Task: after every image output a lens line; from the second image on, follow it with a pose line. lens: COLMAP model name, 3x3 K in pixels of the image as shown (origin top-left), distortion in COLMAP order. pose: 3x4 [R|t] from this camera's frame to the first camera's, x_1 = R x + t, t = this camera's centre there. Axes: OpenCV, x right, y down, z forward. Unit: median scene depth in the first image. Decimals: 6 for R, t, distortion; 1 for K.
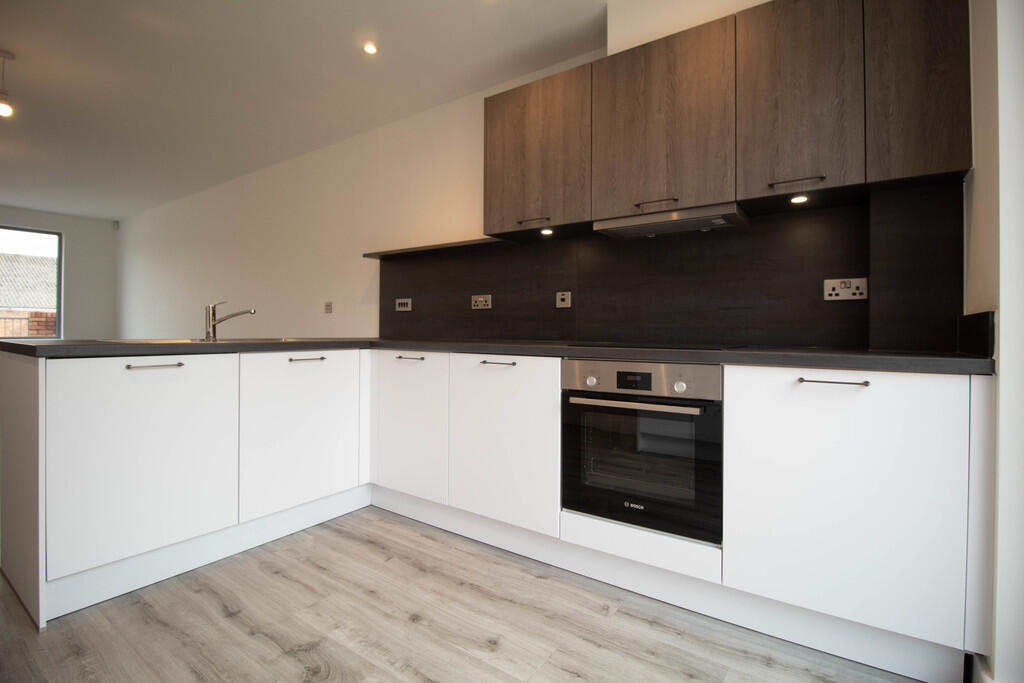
lens RADIAL K [[475.6, 0, 518.6], [0, 475.6, 329.4], [0, 0, 1]] dist [-0.000156, -0.010450]
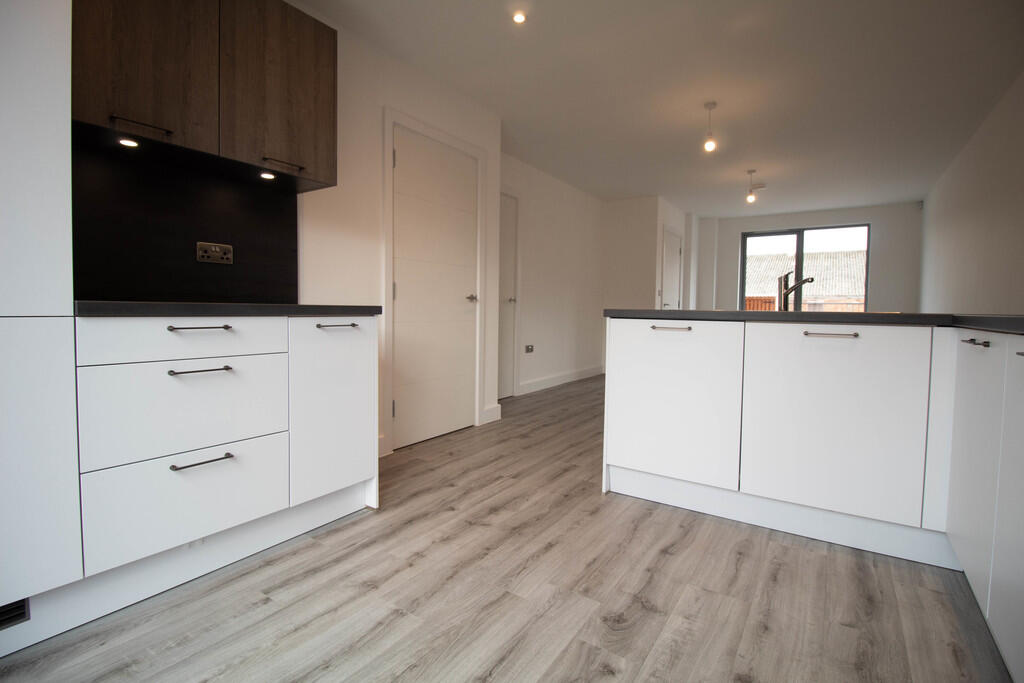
lens RADIAL K [[475.6, 0, 518.6], [0, 475.6, 329.4], [0, 0, 1]] dist [-0.000156, -0.010450]
pose [[0.015111, 0.036745, -0.999210, 0.437108], [-0.011871, 0.999261, 0.036567, 0.038750], [0.999815, 0.011309, 0.015536, 0.568341]]
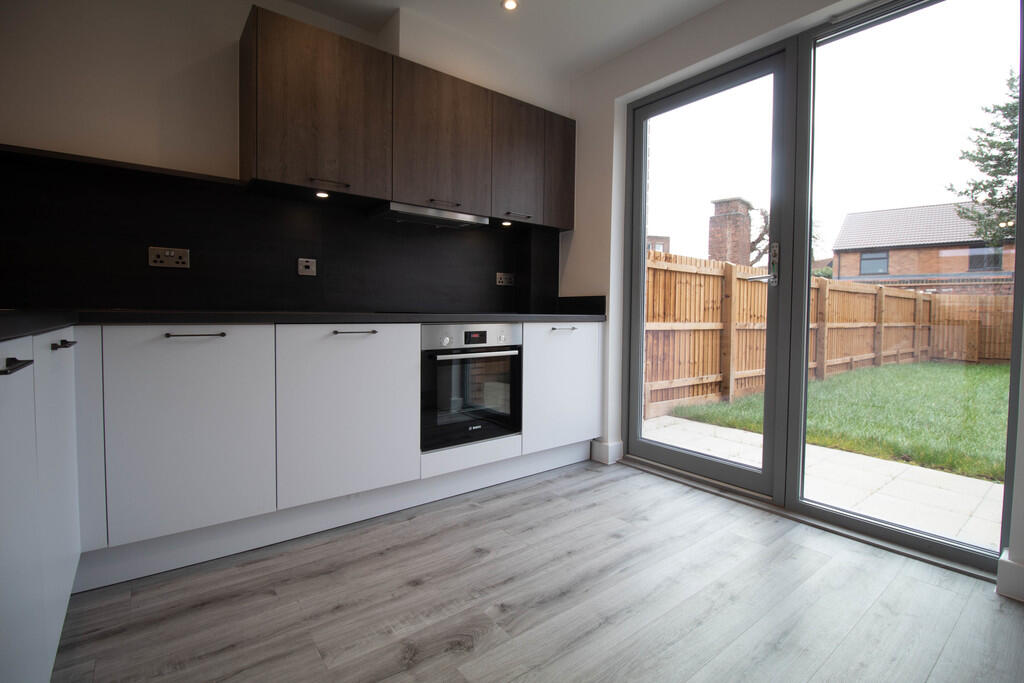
lens RADIAL K [[475.6, 0, 518.6], [0, 475.6, 329.4], [0, 0, 1]] dist [-0.000156, -0.010450]
pose [[0.293160, -0.038787, 0.955276, -0.980922], [-0.011553, 0.998960, 0.044106, 0.021297], [-0.955993, -0.023967, 0.292407, 0.455535]]
